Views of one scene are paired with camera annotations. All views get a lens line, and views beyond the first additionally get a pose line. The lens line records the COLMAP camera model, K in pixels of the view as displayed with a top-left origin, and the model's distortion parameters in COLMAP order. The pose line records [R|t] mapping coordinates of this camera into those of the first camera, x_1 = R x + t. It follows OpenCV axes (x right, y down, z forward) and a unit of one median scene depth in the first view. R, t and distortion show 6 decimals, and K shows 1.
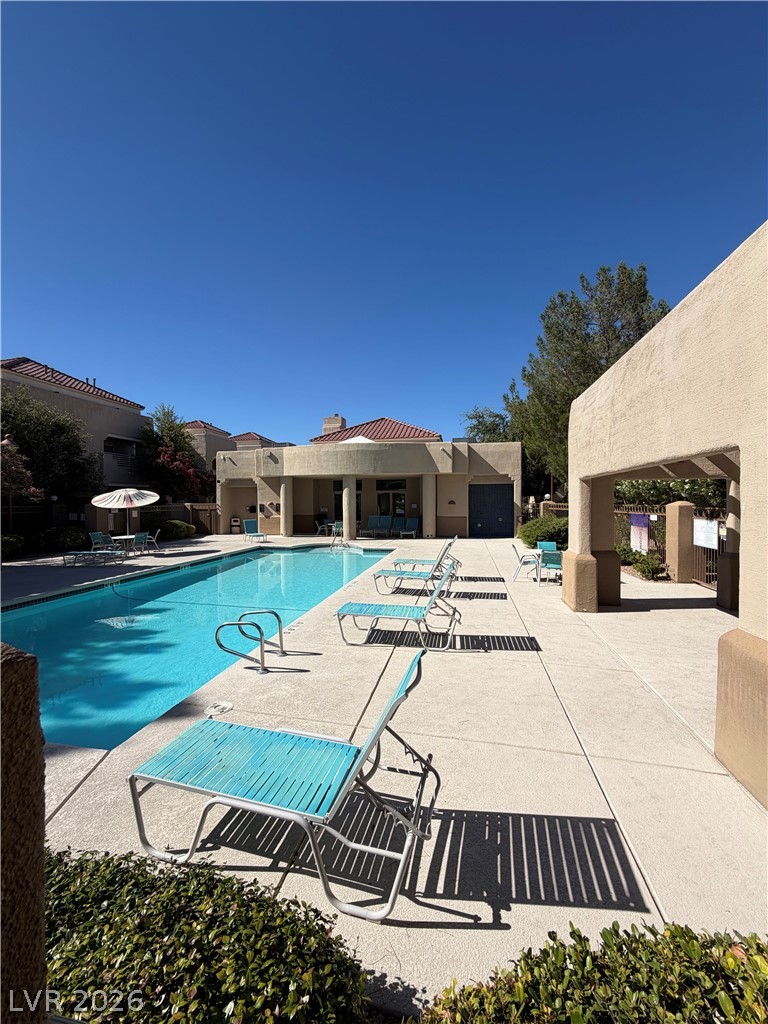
lens RADIAL K [[409.7, 0, 383.7], [0, 409.7, 511.4], [0, 0, 1]] dist [0.001216, 0.000004]
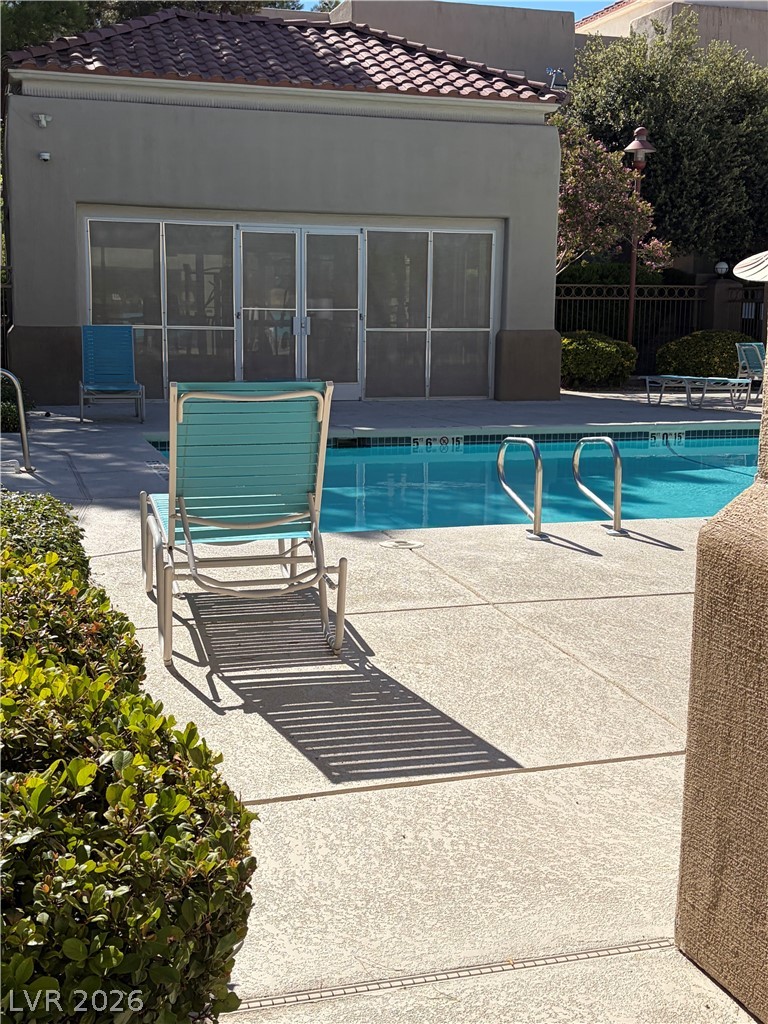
lens RADIAL K [[1266.1, 0, 385.4], [0, 1266.1, 510.4], [0, 0, 1]] dist [0.062863, 0.000000]
pose [[0.475281, 0.149911, -0.866969, 2.138829], [-0.037742, 0.987944, 0.150138, 0.280025], [0.879024, -0.038637, 0.475209, 0.181488]]
